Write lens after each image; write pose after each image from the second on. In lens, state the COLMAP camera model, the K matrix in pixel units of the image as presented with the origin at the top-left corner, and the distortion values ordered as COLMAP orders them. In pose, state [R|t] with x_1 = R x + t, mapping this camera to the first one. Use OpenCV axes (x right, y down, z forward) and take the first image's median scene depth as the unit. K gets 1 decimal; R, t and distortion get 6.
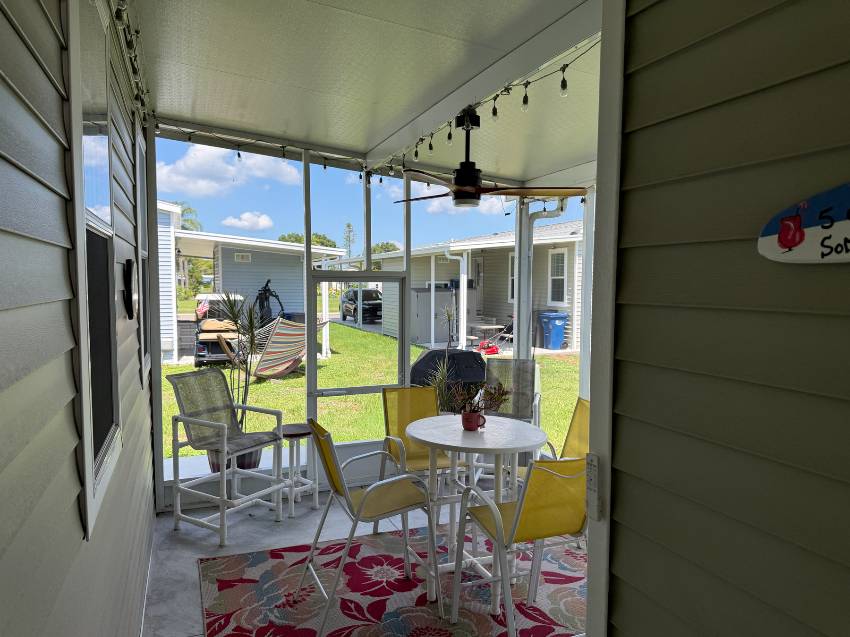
lens RADIAL K [[592.2, 0, 426.2], [0, 592.2, 320.2], [0, 0, 1]] dist [0.021124, -0.018044]
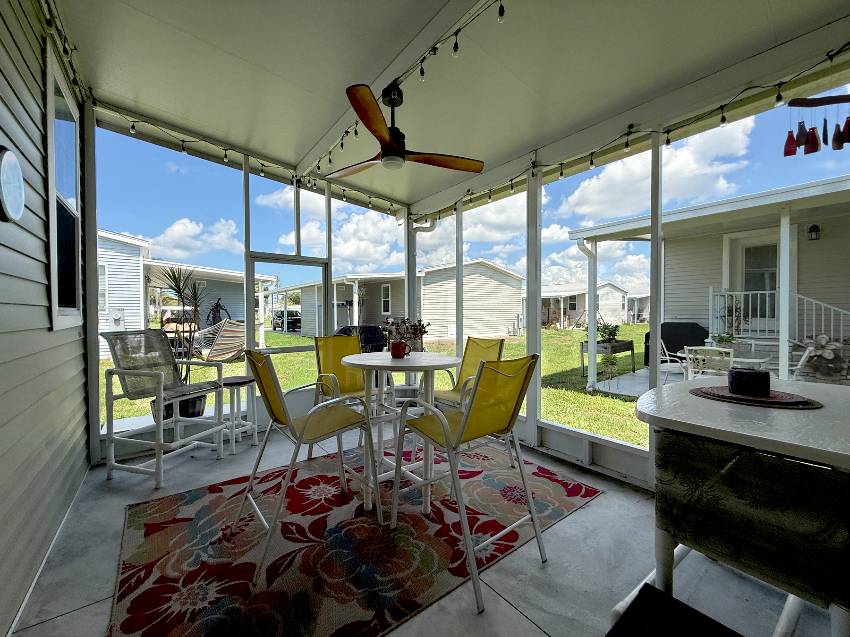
lens RADIAL K [[337.7, 0, 422.3], [0, 337.7, 314.4], [0, 0, 1]] dist [0.001619, 0.000229]
pose [[0.962192, -0.011759, 0.272117, -0.054206], [0.025891, 0.998492, -0.048401, 0.118106], [-0.271137, 0.053616, 0.961046, 0.294360]]
